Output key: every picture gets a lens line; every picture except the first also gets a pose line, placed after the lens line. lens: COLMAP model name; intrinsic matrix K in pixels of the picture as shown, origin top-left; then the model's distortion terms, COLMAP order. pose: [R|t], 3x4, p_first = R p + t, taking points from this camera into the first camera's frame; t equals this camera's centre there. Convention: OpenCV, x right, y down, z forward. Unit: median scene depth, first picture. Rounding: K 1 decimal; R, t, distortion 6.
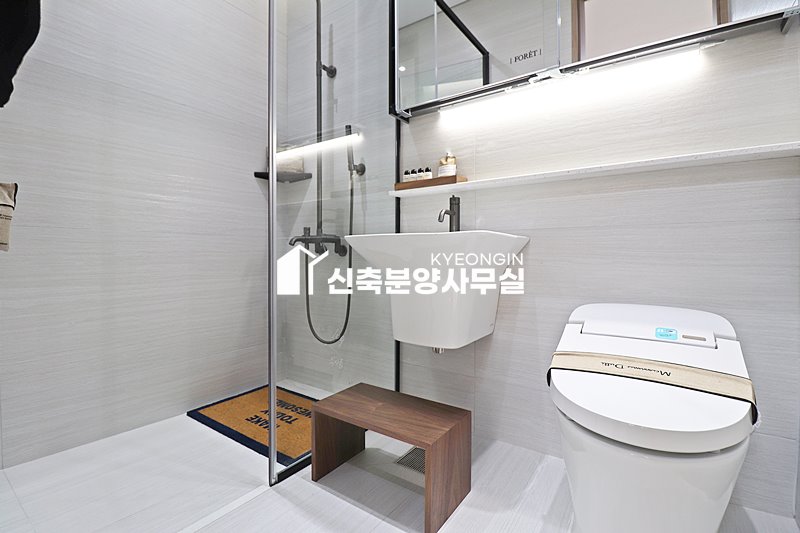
lens RADIAL K [[370.0, 0, 401.4], [0, 370.0, 257.8], [0, 0, 1]] dist [0.000698, -0.013976]
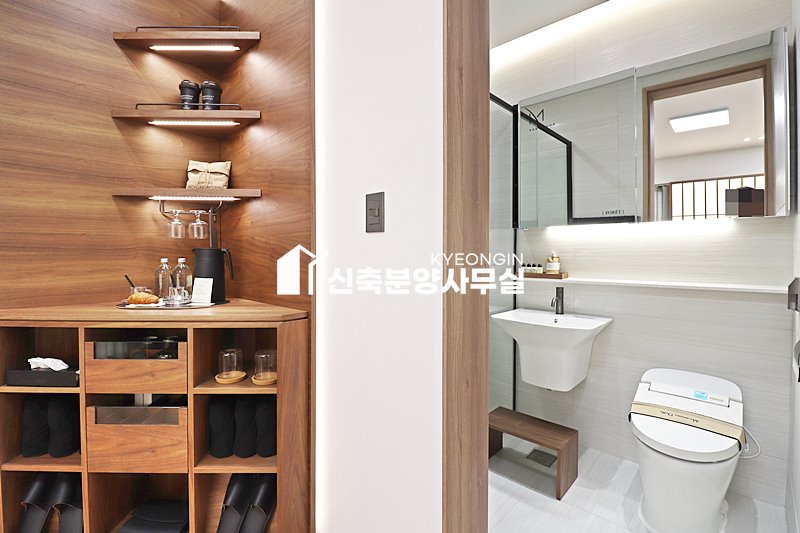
lens RADIAL K [[370.0, 0, 401.4], [0, 370.0, 257.8], [0, 0, 1]] dist [0.000698, -0.013976]
pose [[0.990028, 0.000366, -0.140867, -0.372868], [0.000846, 0.999963, 0.008544, -0.387887], [0.140865, -0.008578, 0.989992, -0.772176]]
